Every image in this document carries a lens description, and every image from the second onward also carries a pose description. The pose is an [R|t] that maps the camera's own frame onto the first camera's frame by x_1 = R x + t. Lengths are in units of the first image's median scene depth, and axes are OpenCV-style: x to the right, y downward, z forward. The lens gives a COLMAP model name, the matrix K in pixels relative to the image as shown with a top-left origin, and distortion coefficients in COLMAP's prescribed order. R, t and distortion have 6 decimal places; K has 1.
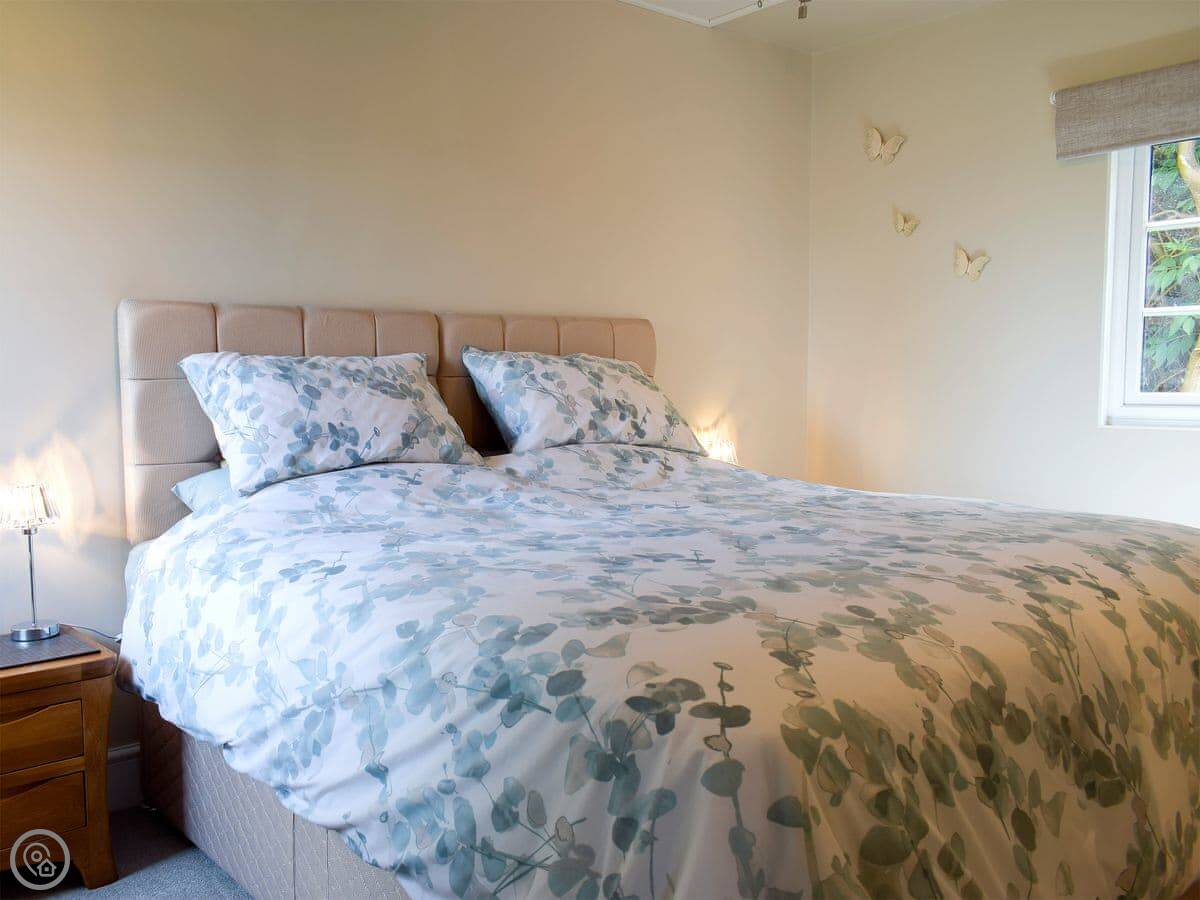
lens RADIAL K [[1012.4, 0, 600.0], [0, 1012.4, 450.0], [0, 0, 1]] dist [0.094532, -0.004865]
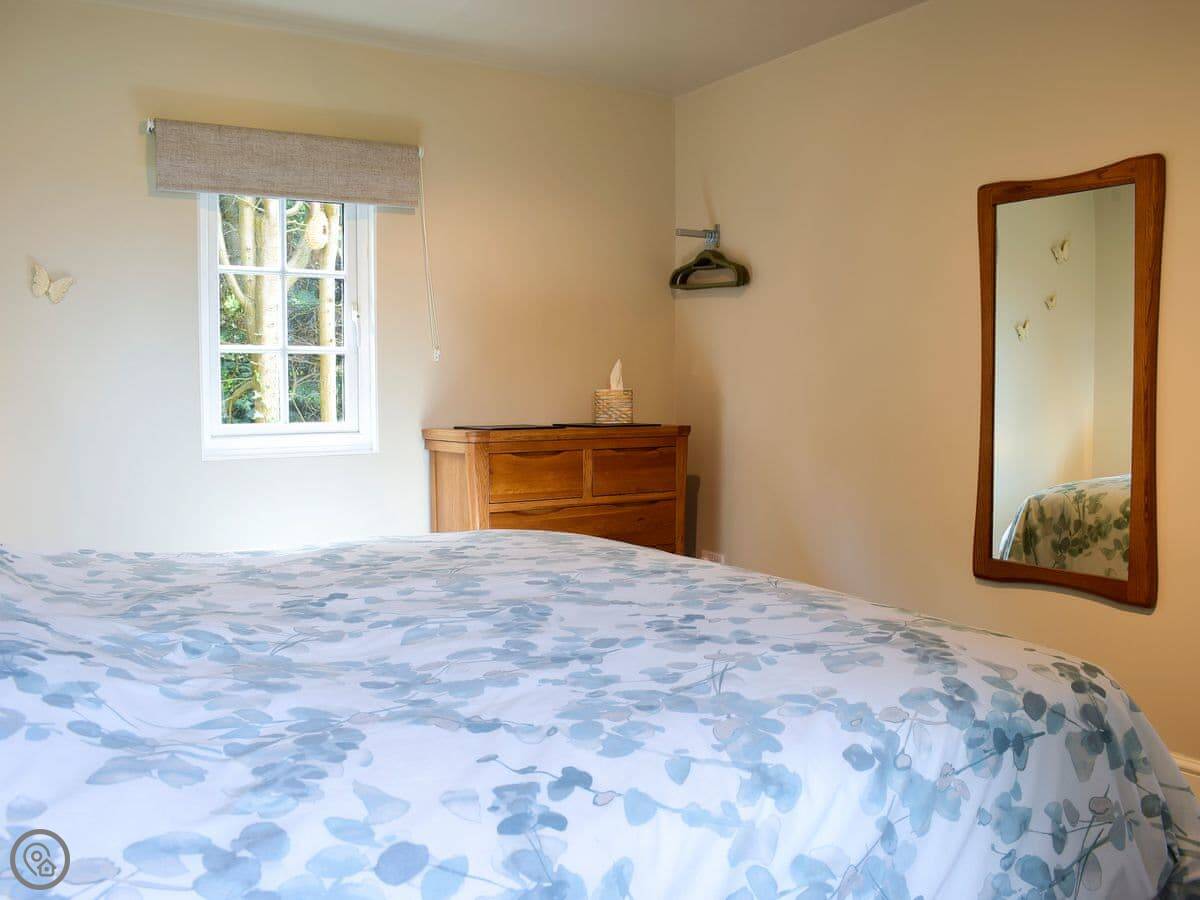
lens RADIAL K [[1038.7, 0, 600.0], [0, 1038.7, 450.0], [0, 0, 1]] dist [-0.049767, -0.009332]
pose [[0.180698, -0.067988, 0.981186, -1.128008], [0.086025, 0.994877, 0.053094, -0.141813], [-0.979769, 0.074813, 0.185621, 1.154913]]
